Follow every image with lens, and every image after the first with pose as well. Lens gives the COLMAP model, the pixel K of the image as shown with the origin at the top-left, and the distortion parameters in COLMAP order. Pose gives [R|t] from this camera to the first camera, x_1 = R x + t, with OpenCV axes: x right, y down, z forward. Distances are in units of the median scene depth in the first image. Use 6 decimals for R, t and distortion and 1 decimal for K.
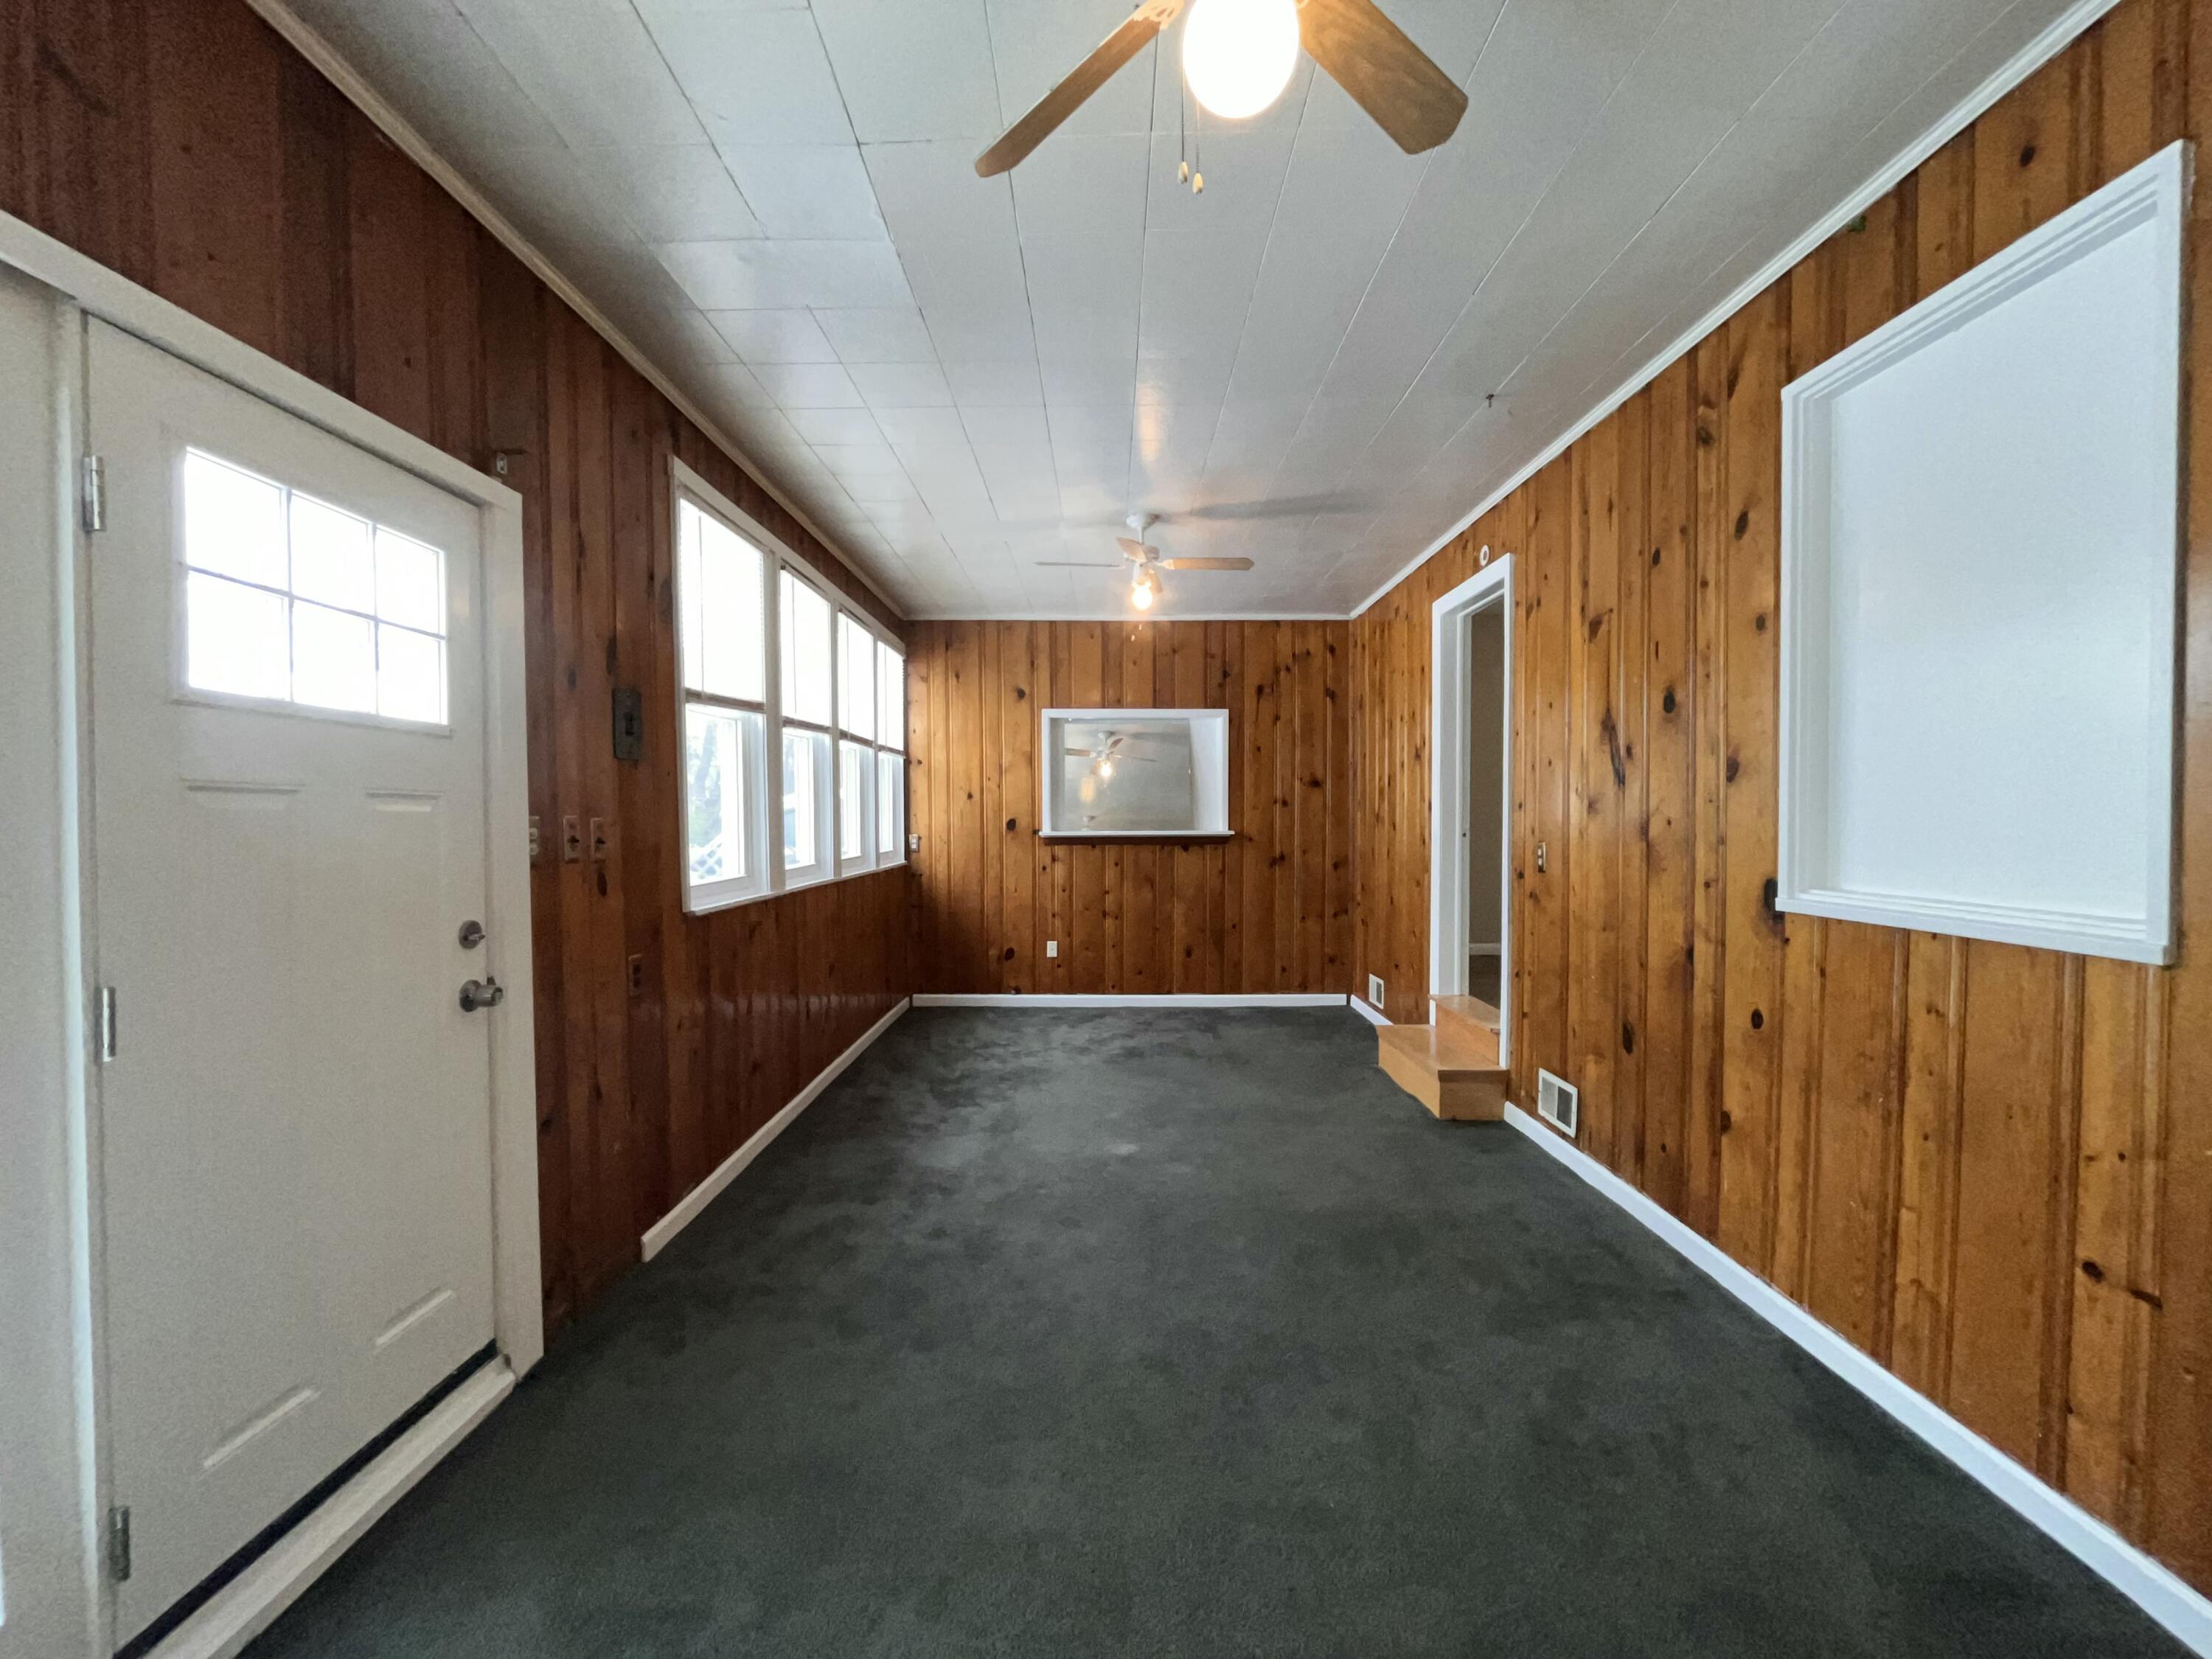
lens RADIAL K [[908.1, 0, 1107.7], [0, 908.1, 832.0], [0, 0, 1]] dist [-0.002720, -0.000168]
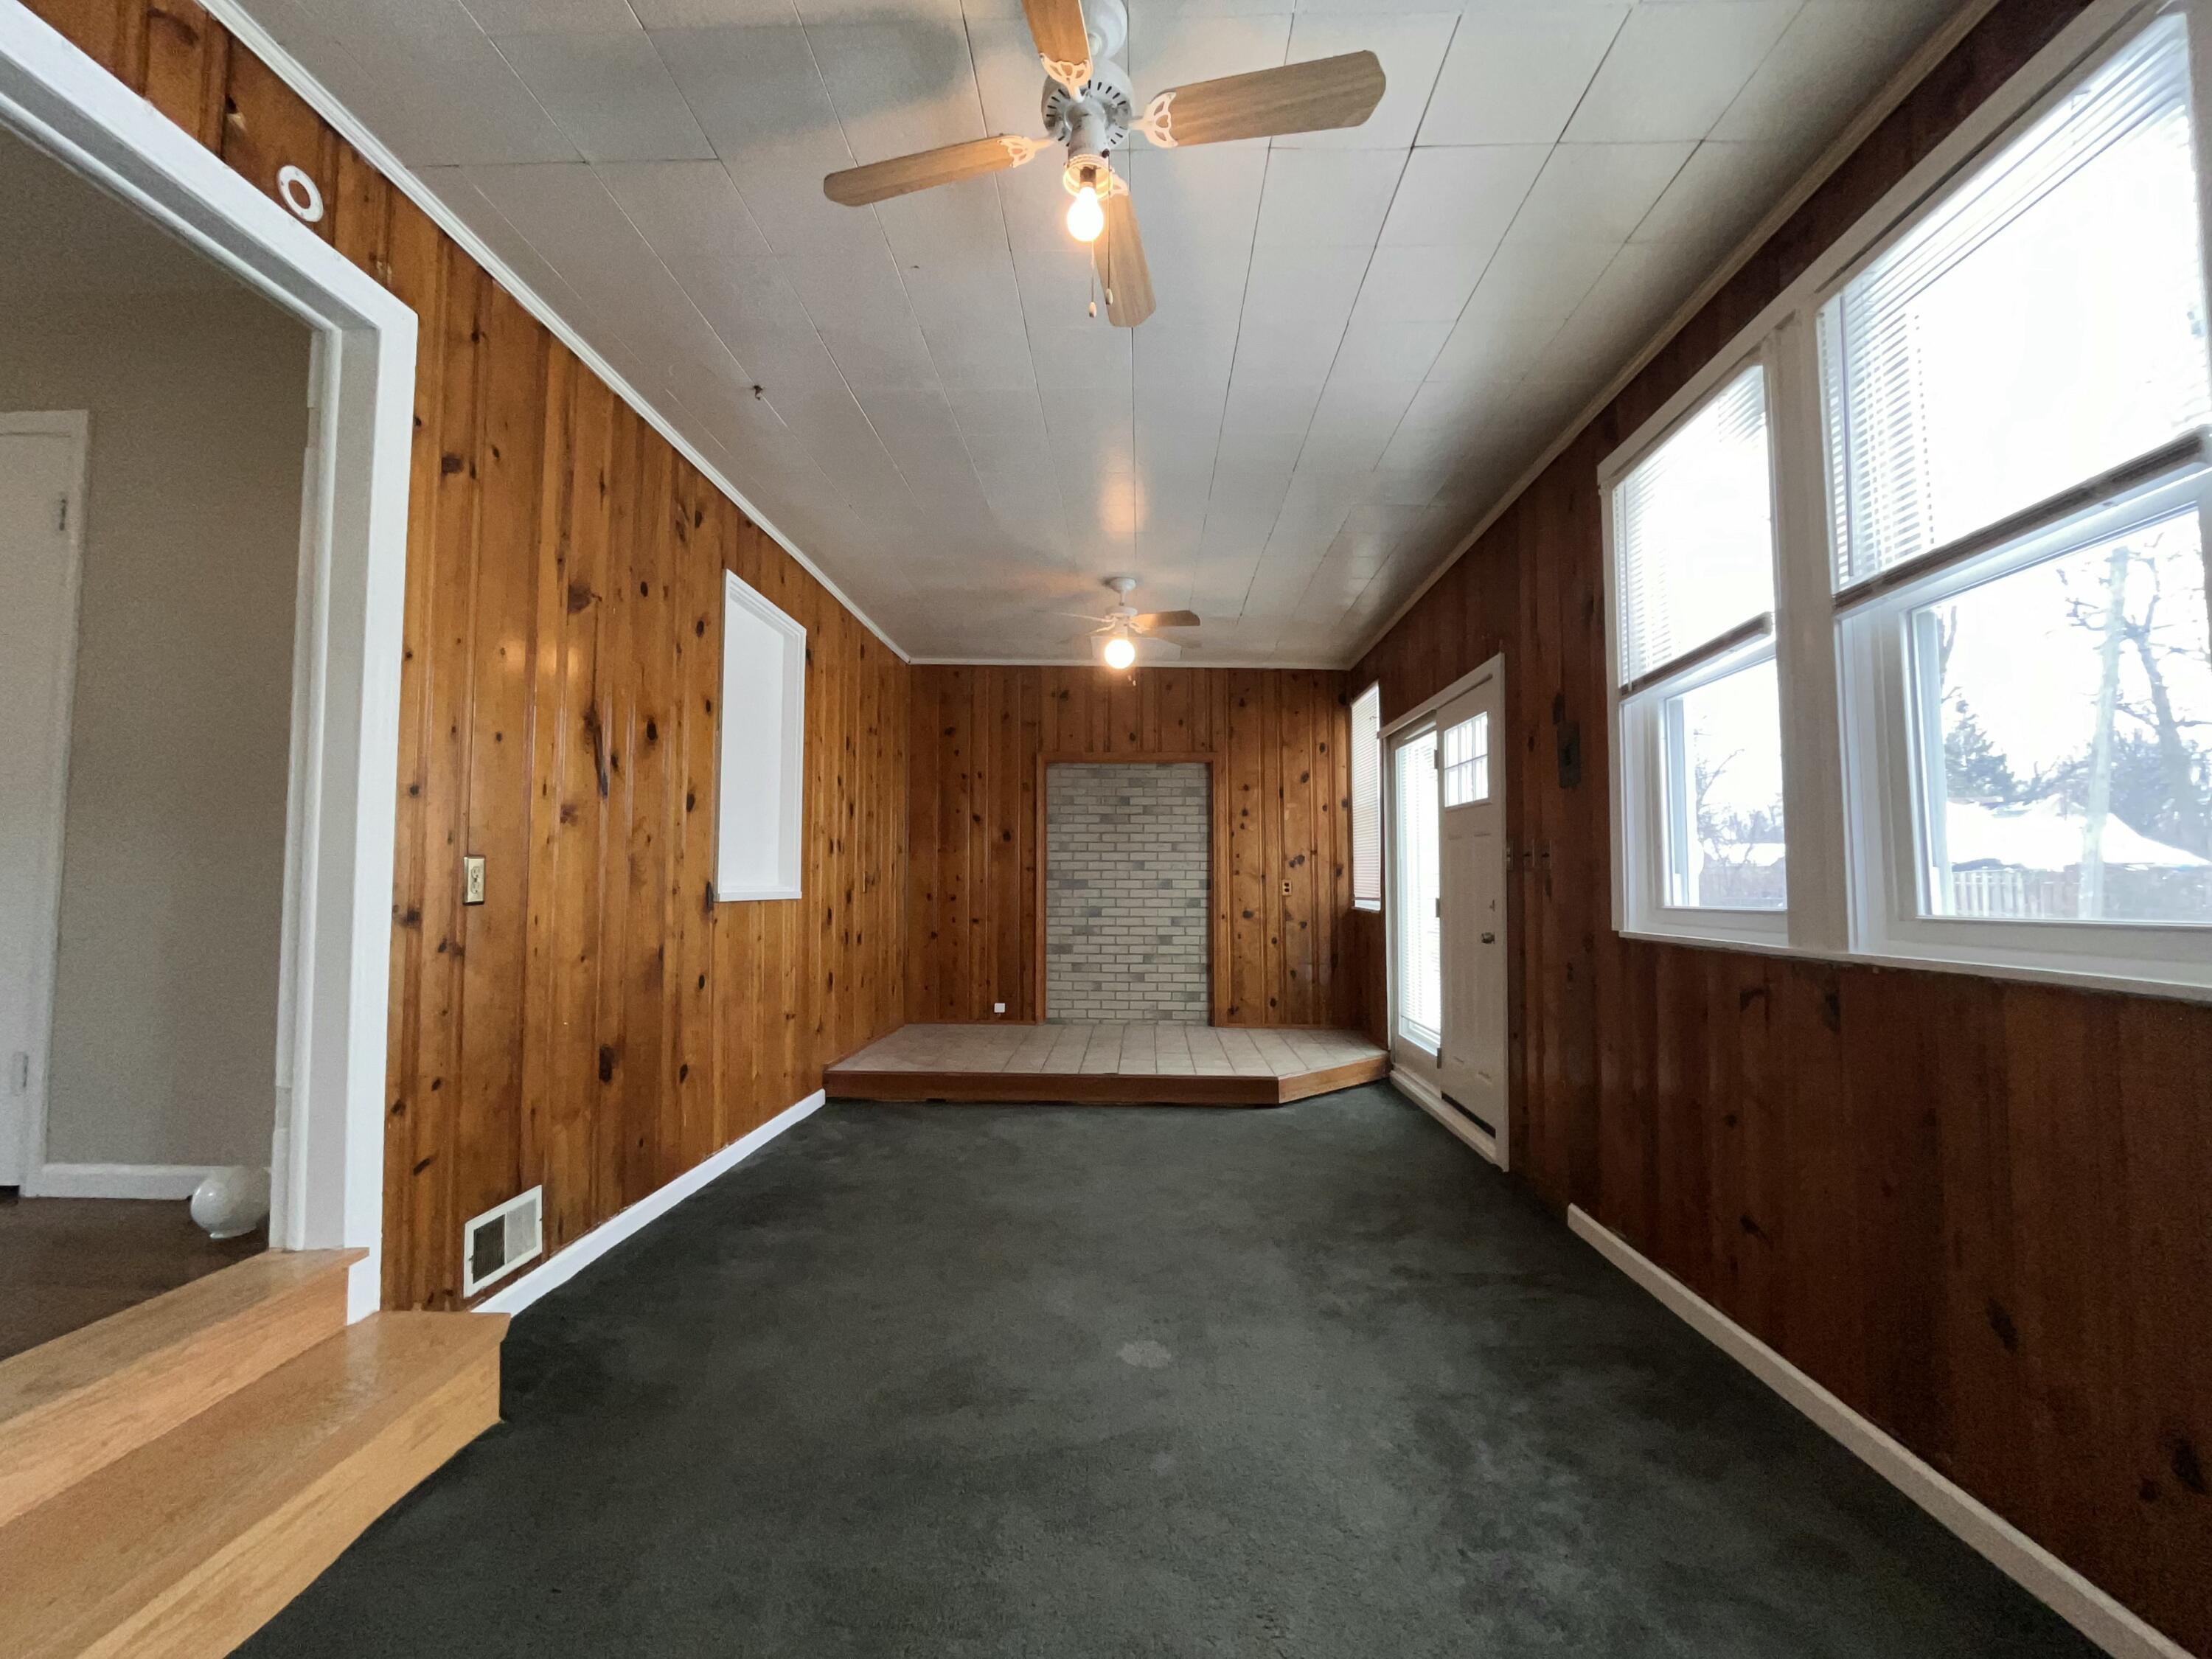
lens RADIAL K [[908.1, 0, 1100.1], [0, 908.1, 835.3], [0, 0, 1]] dist [-0.002720, -0.000168]
pose [[-0.998947, 0.002318, 0.045819, 0.021807], [0.000666, 0.999350, -0.036046, 0.022629], [-0.045873, -0.035977, -0.998299, 1.923264]]
